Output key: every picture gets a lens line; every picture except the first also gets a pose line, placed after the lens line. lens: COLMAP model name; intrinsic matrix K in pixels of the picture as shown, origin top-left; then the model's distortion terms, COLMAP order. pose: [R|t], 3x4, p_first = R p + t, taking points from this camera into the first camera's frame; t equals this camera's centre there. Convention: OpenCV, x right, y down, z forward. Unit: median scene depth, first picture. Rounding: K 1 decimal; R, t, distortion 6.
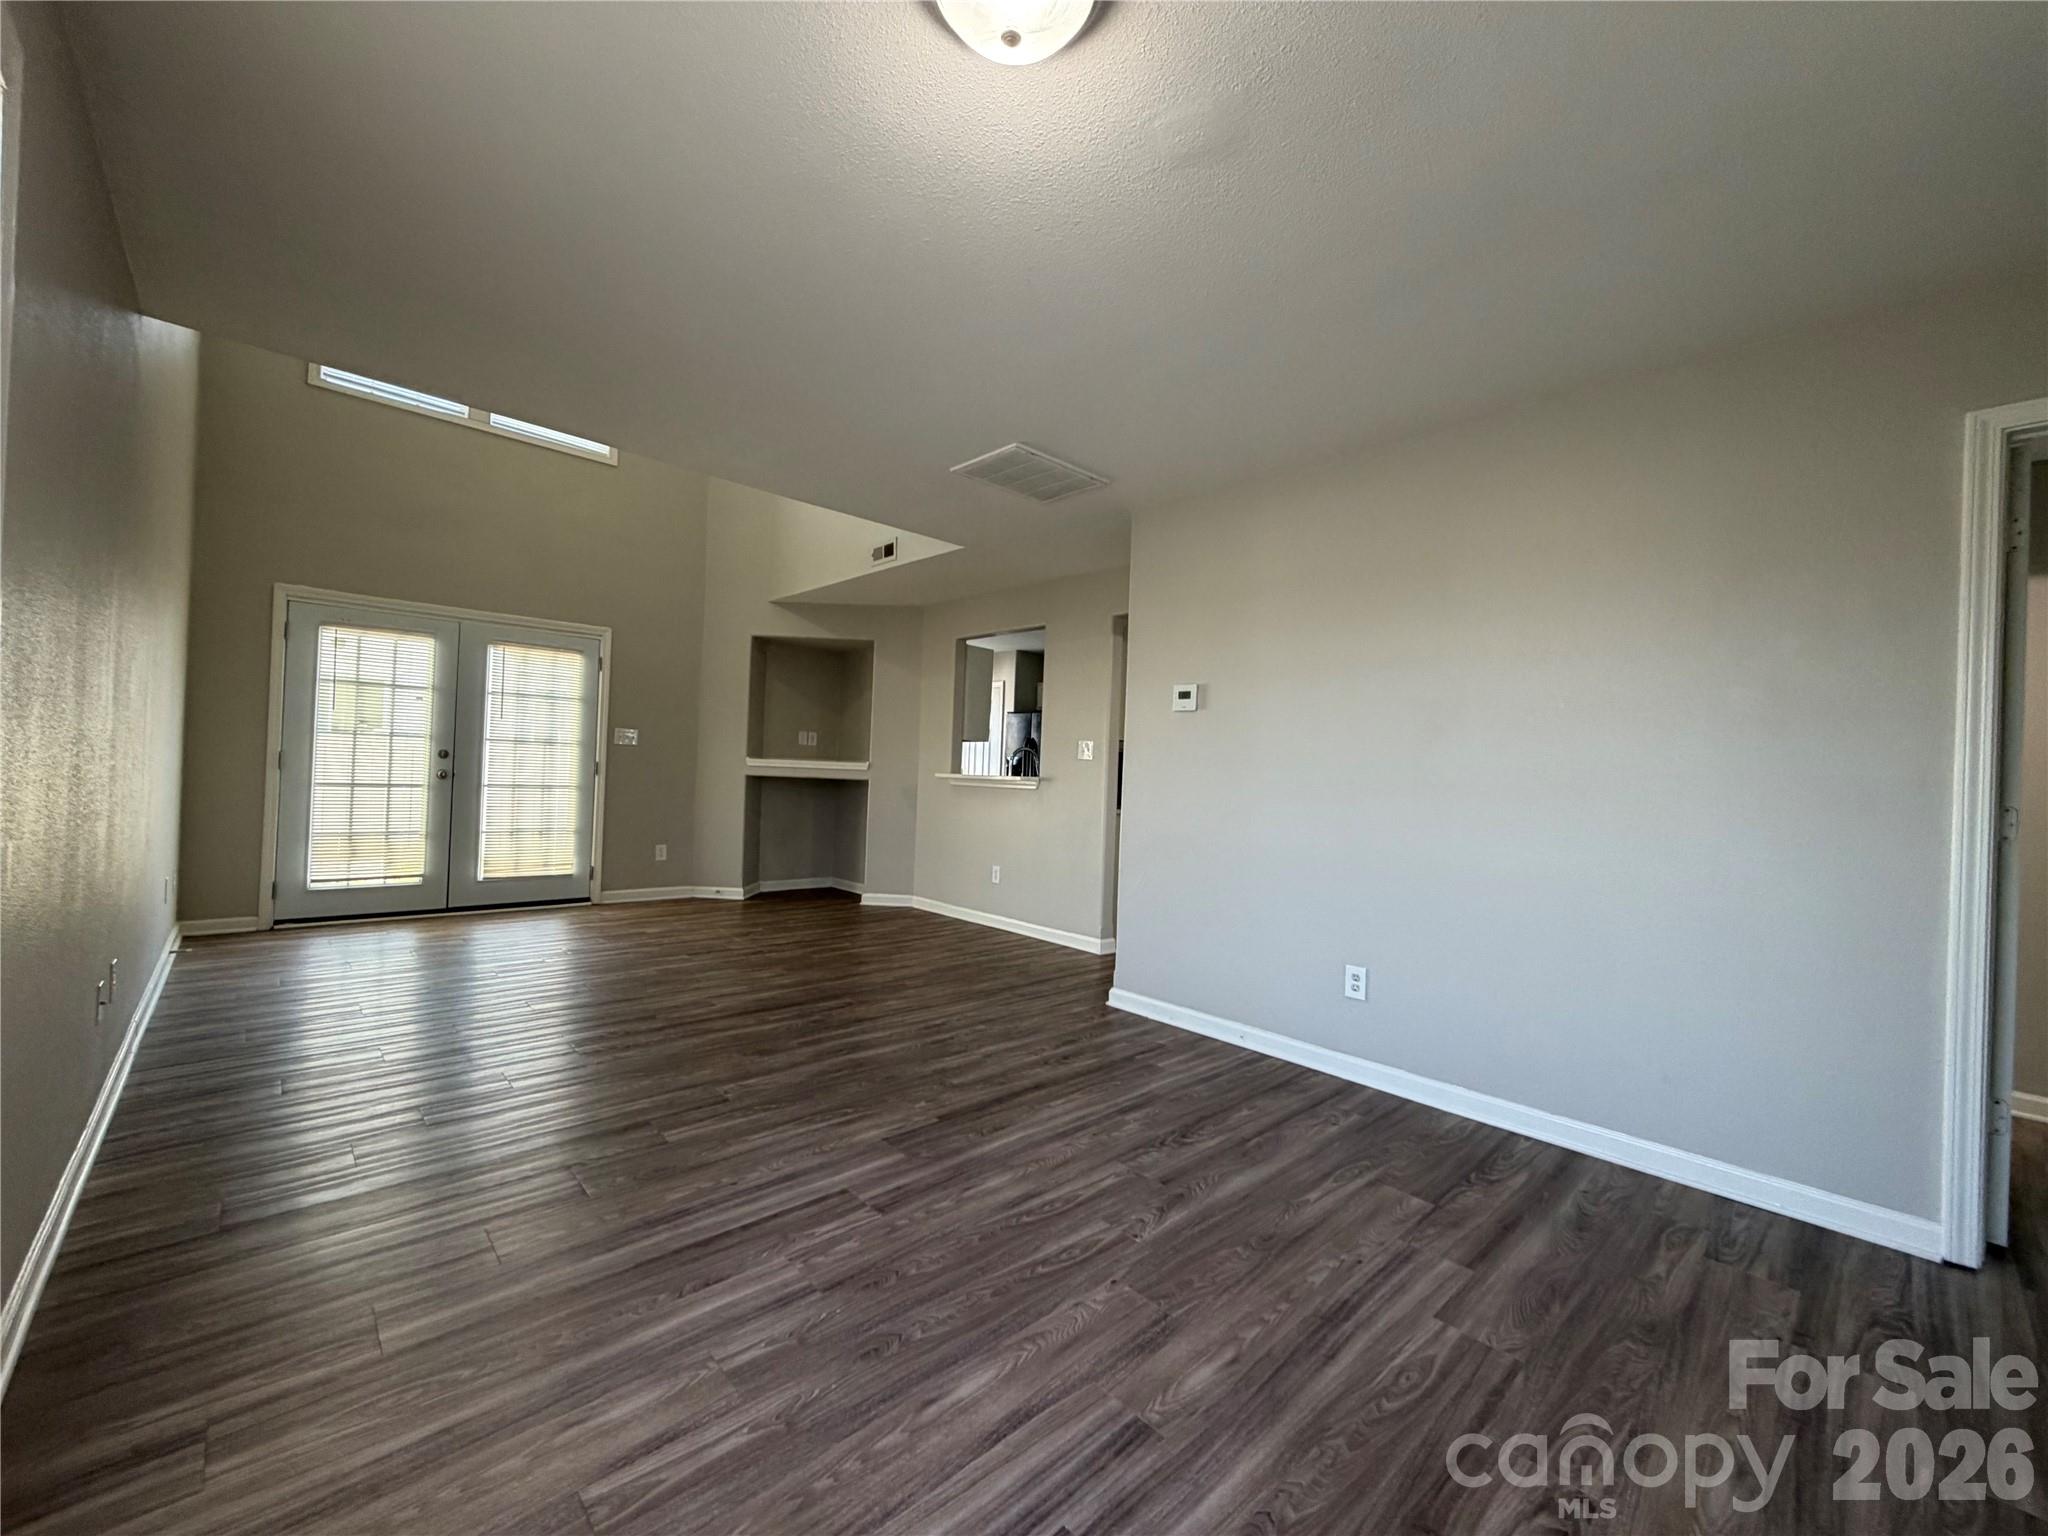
lens RADIAL K [[821.8, 0, 1011.2], [0, 821.8, 758.6], [0, 0, 1]] dist [0.000913, -0.000066]
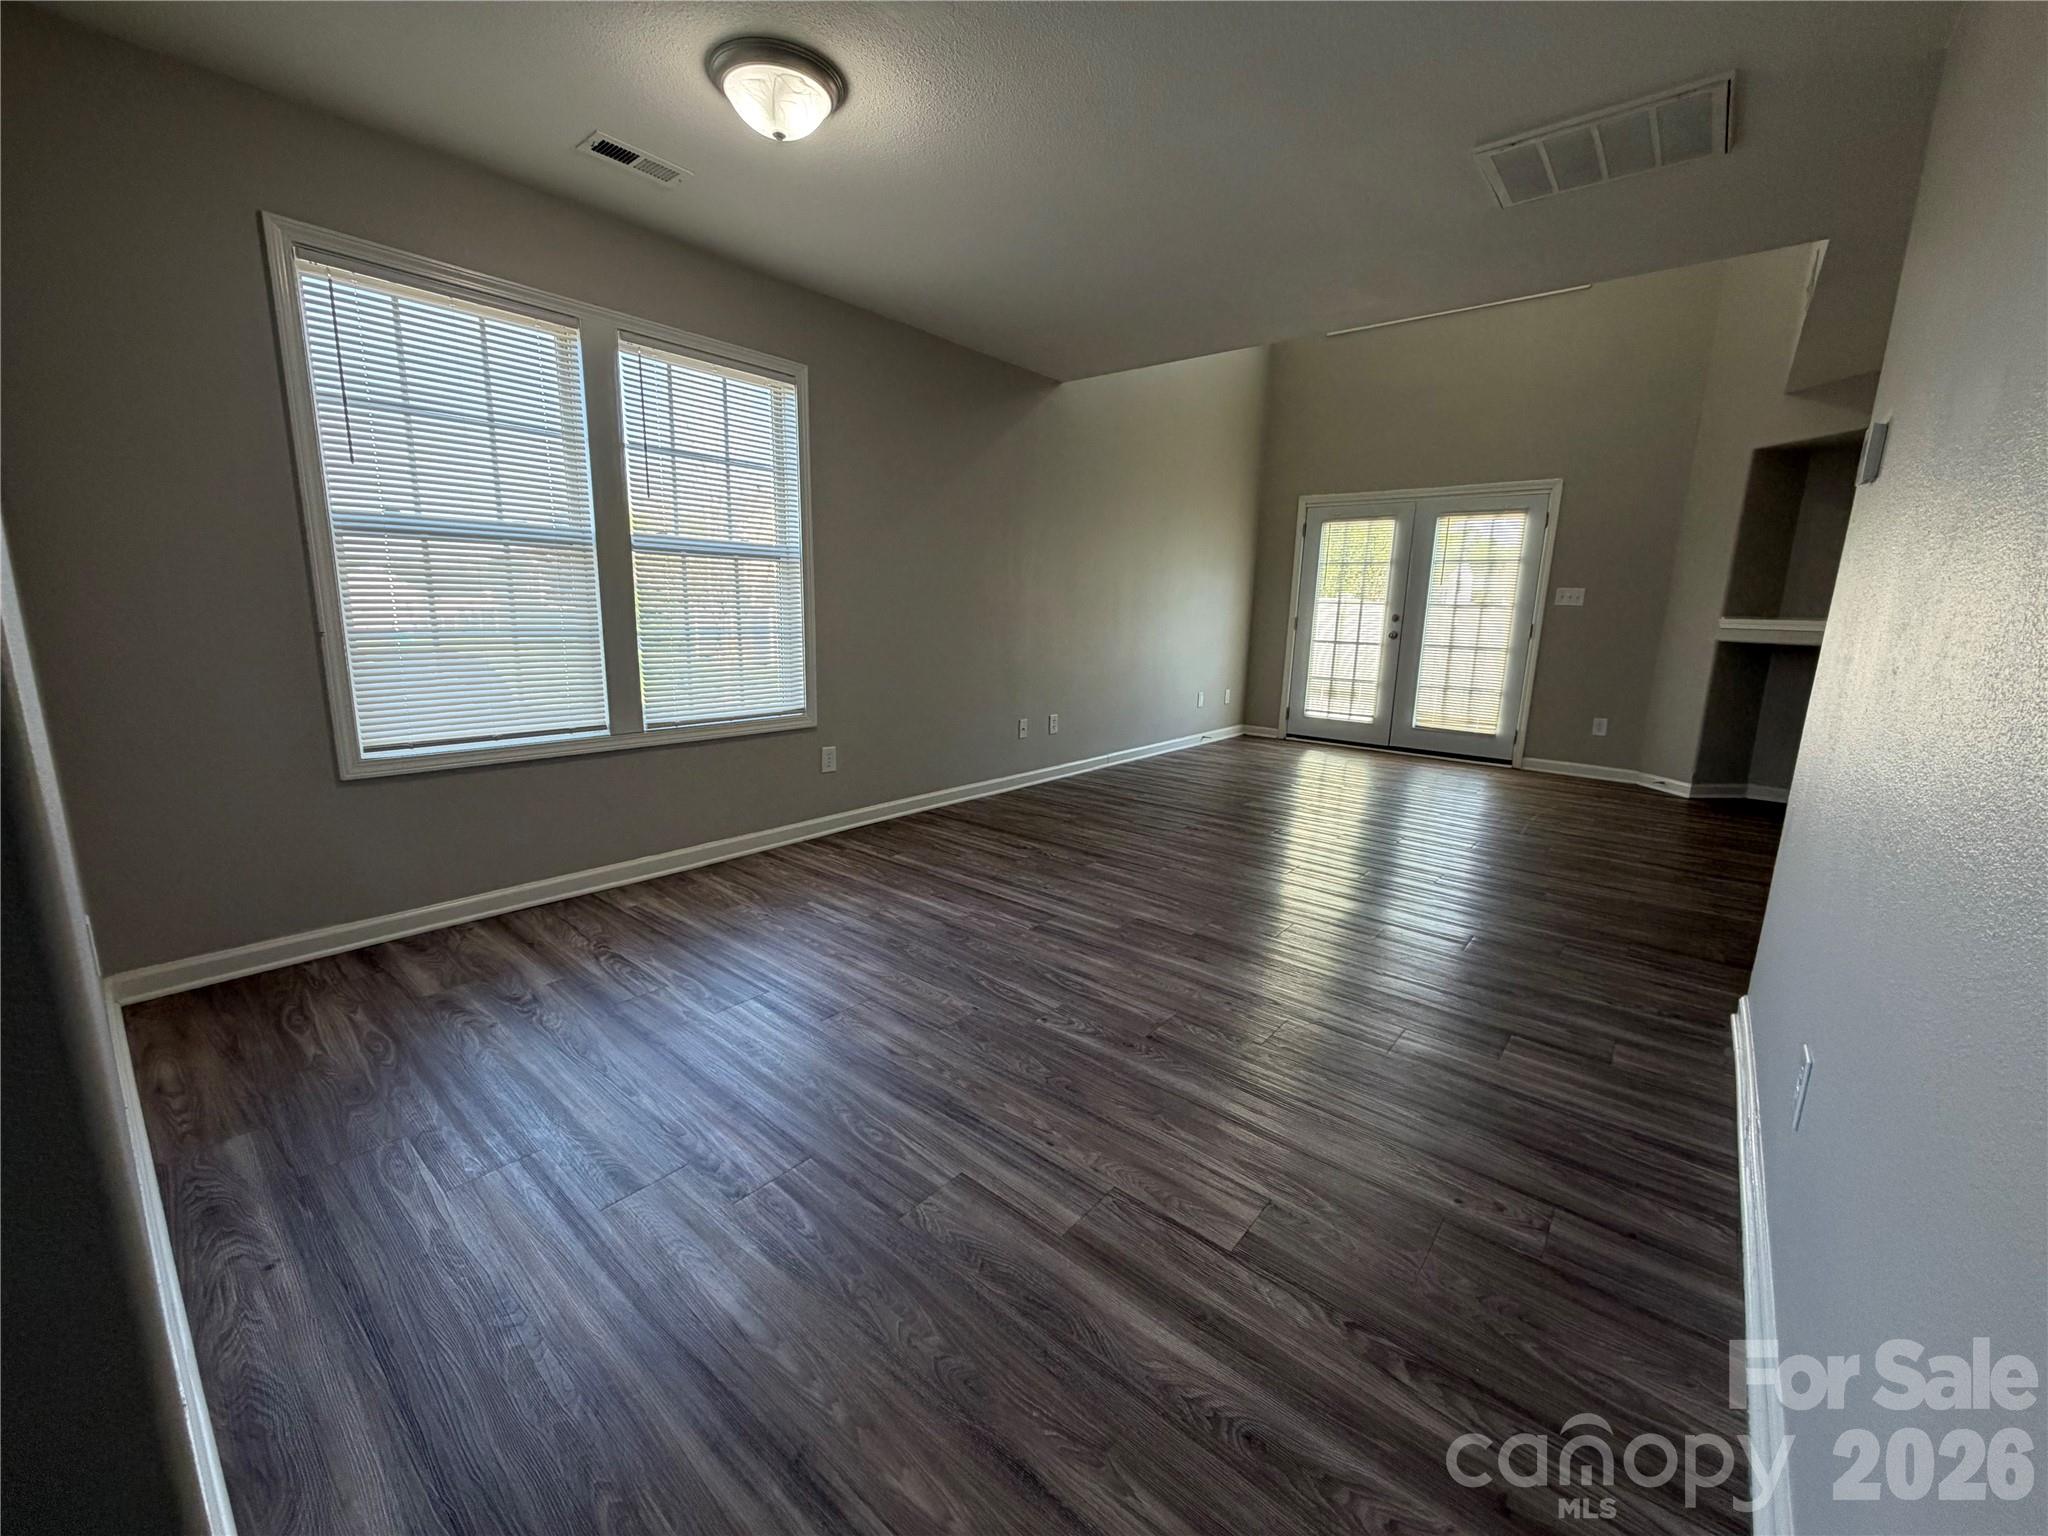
lens RADIAL K [[815.3, 0, 1018.6], [0, 815.3, 766.3], [0, 0, 1]] dist [-0.001402, 0.000024]
pose [[0.118850, 0.158218, -0.980225, 0.492315], [-0.005052, 0.987306, 0.158748, 0.024507], [0.992899, -0.013915, 0.118141, 0.346015]]
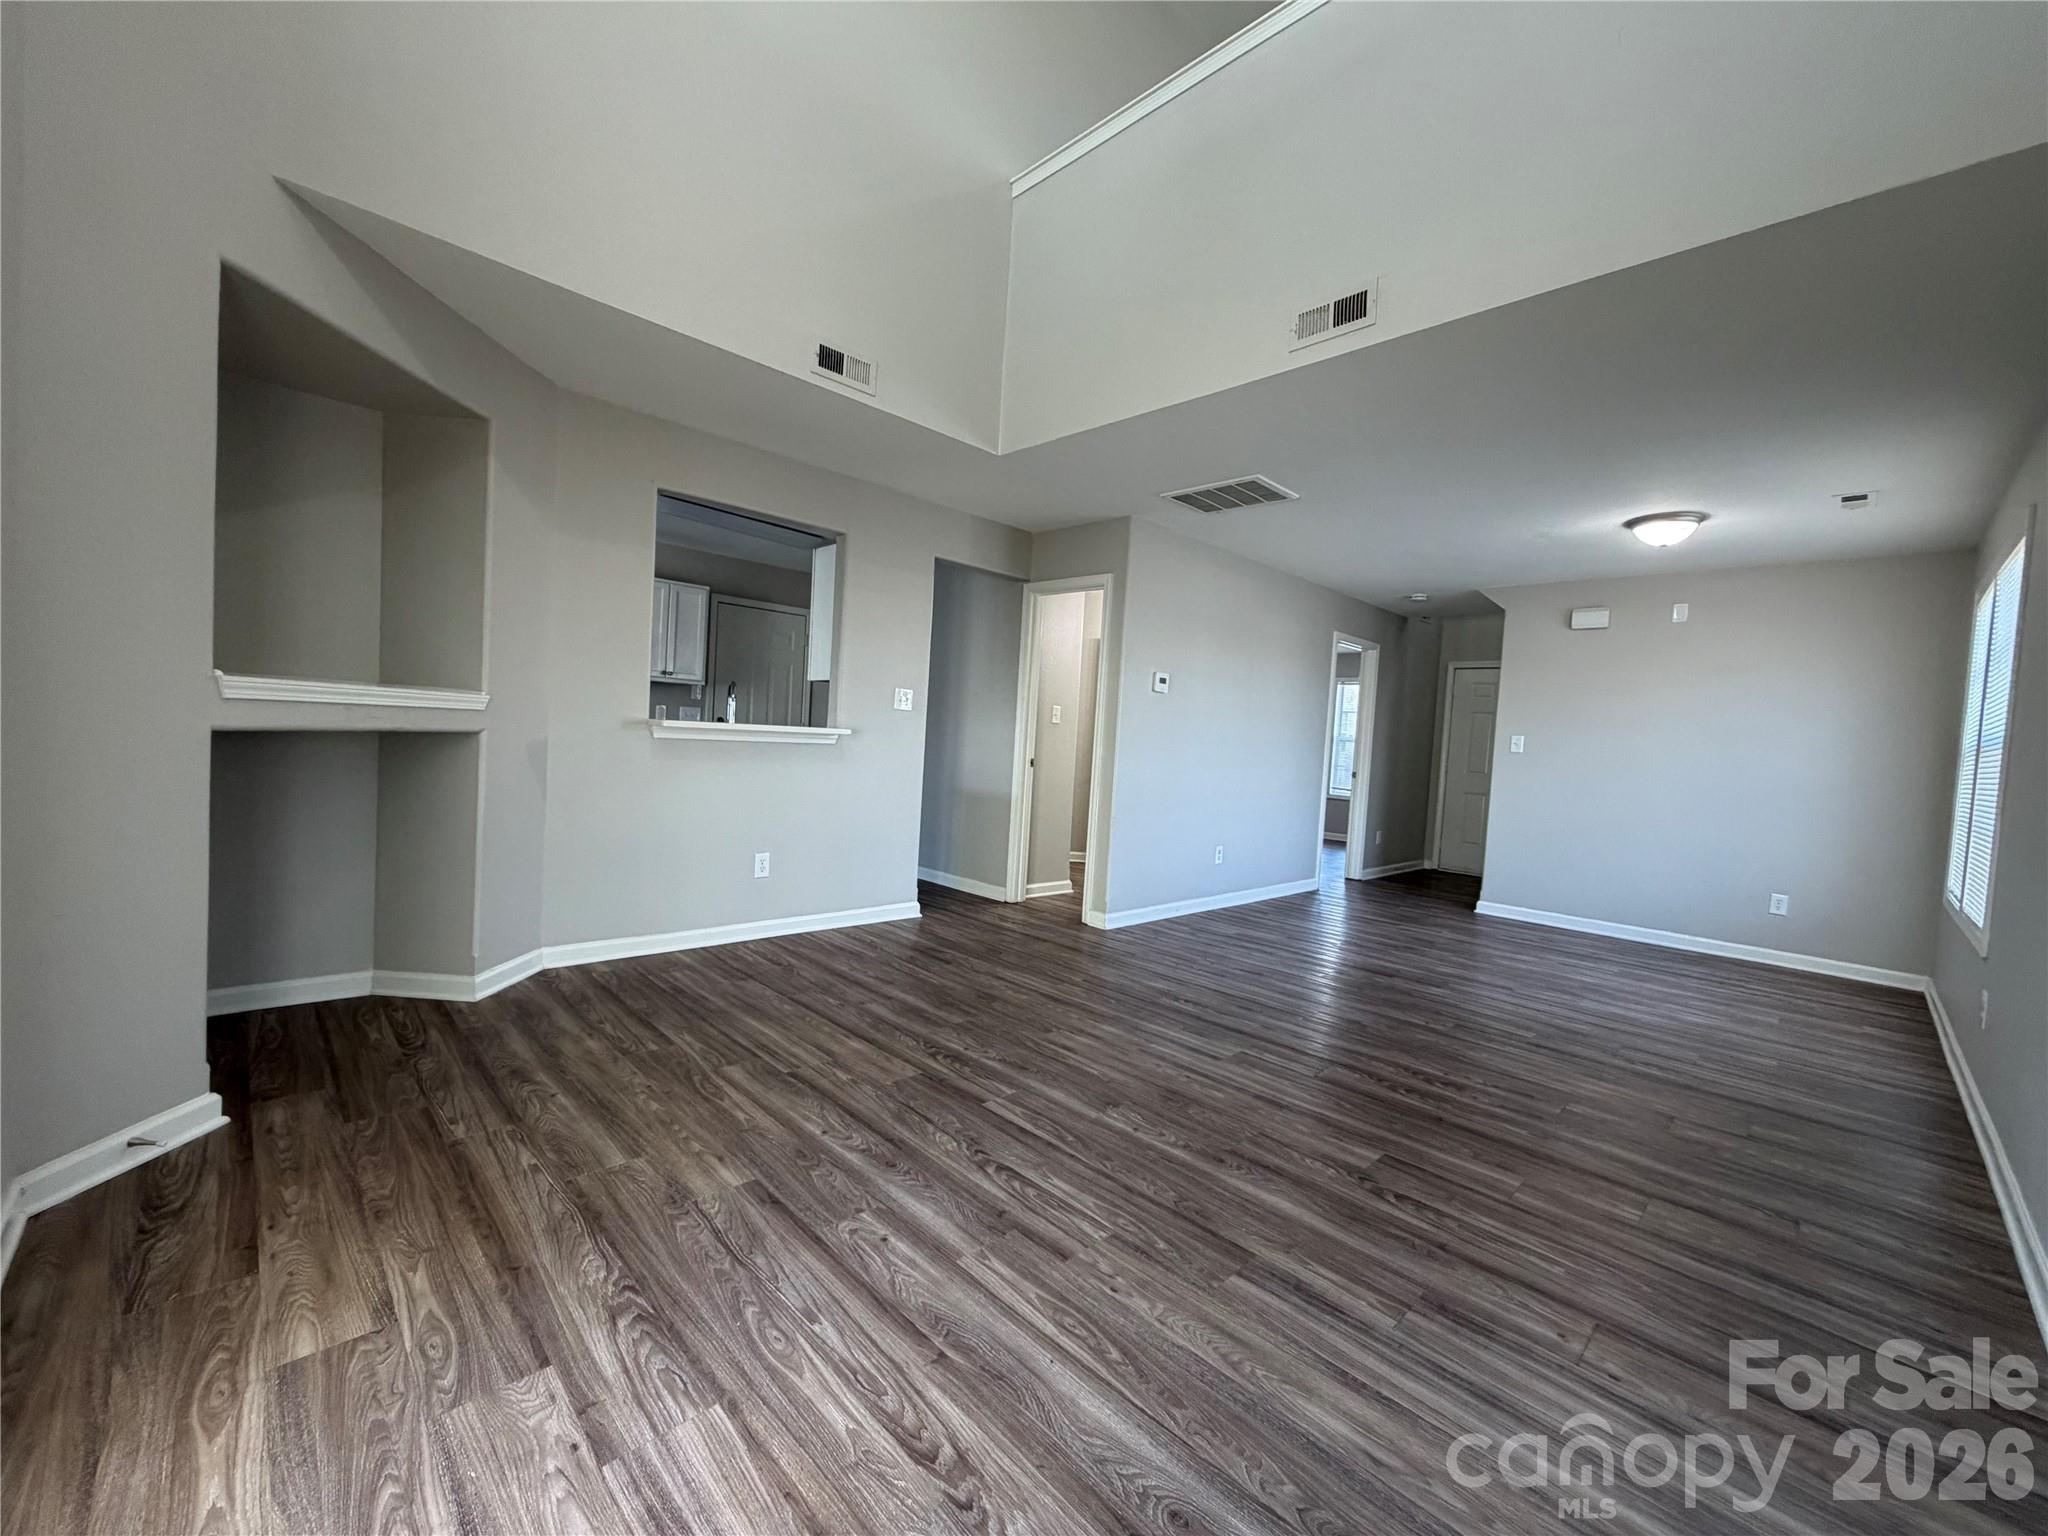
lens RADIAL K [[815.3, 0, 1018.6], [0, 815.3, 766.3], [0, 0, 1]] dist [-0.001402, 0.000024]
pose [[-0.023917, -0.079348, 0.996560, -0.867416], [-0.077163, 0.994018, 0.077294, -0.017575], [-0.996732, -0.075049, -0.029896, 0.971367]]
